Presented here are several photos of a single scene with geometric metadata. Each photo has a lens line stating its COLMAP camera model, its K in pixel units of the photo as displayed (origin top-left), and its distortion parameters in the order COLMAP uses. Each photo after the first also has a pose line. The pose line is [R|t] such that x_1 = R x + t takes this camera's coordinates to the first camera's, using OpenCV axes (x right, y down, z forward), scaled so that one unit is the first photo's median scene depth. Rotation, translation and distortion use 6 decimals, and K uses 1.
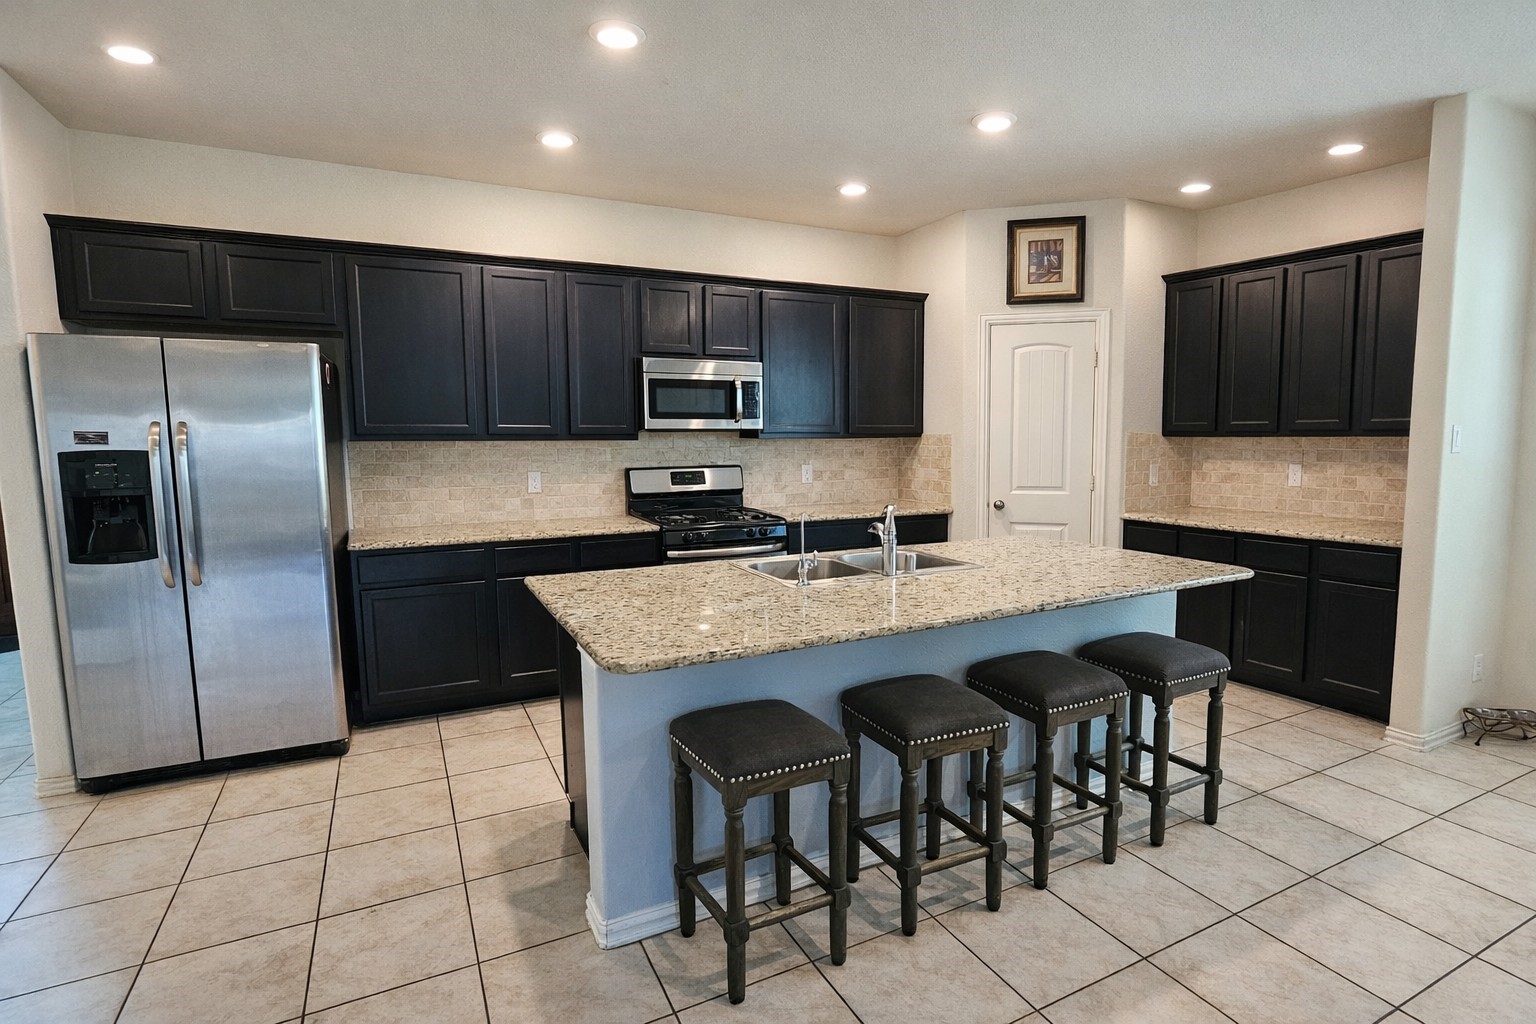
lens RADIAL K [[754.4, 0, 784.4], [0, 754.4, 508.5], [0, 0, 1]] dist [-0.000224, 0.000118]
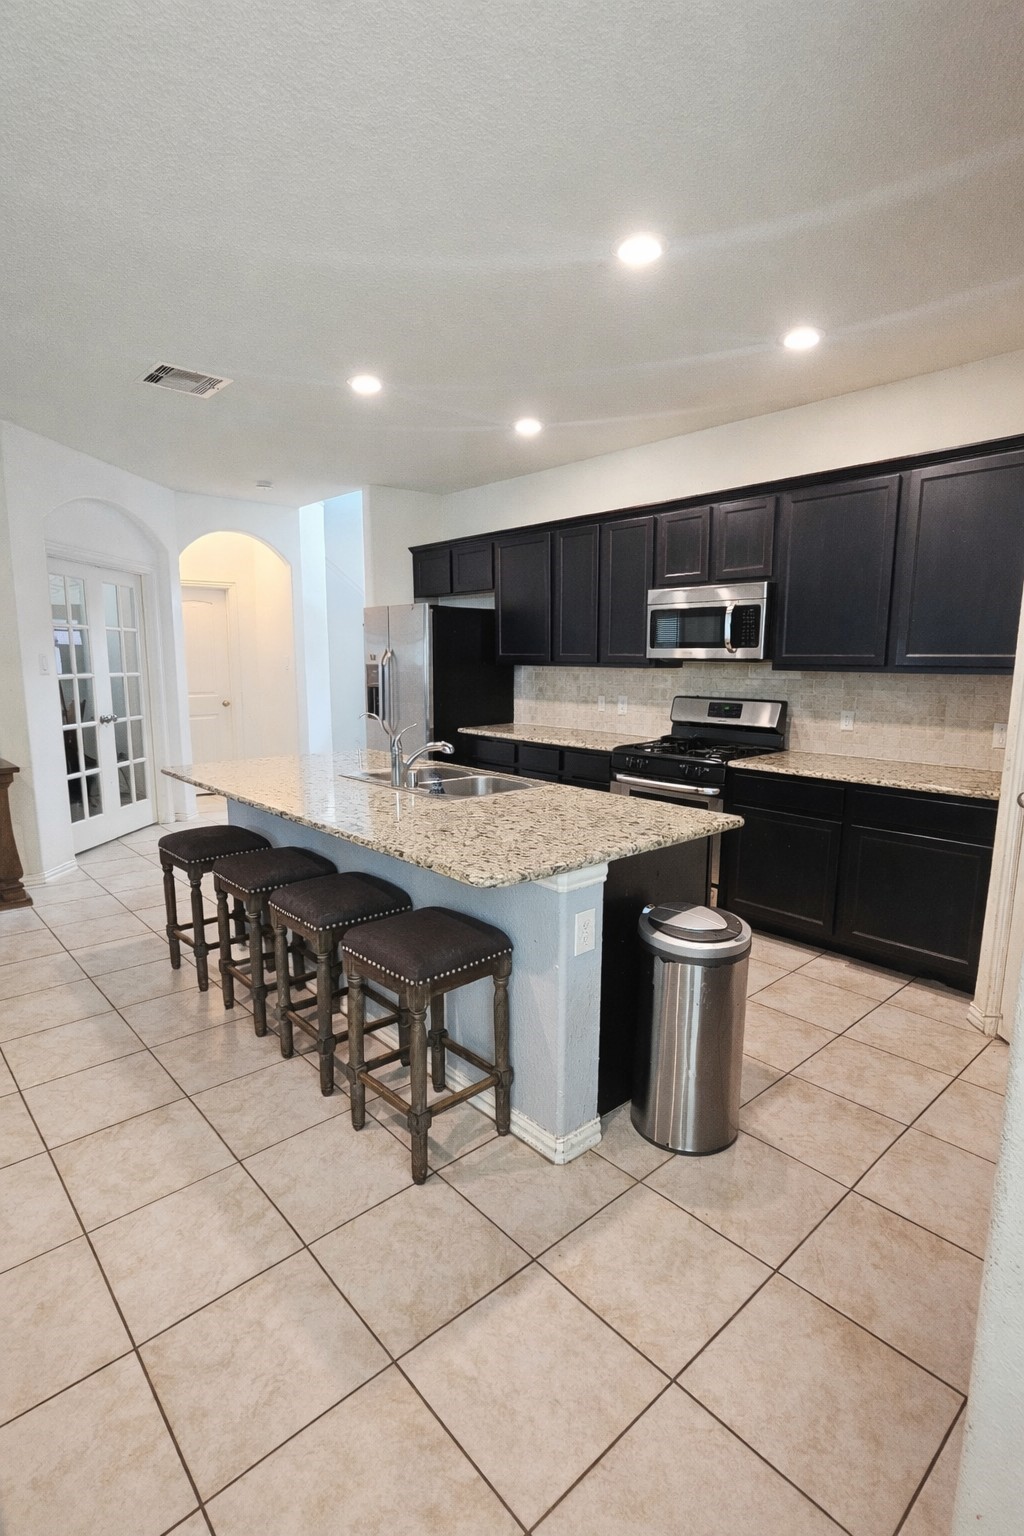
lens RADIAL K [[754.4, 0, 512.0], [0, 754.4, 768.0], [0, 0, 1]] dist [-0.000224, 0.000118]
pose [[0.250787, 0.148521, -0.956581, 0.802903], [-0.099934, 0.986853, 0.127021, -0.069001], [0.962870, 0.063740, 0.262332, 0.547348]]
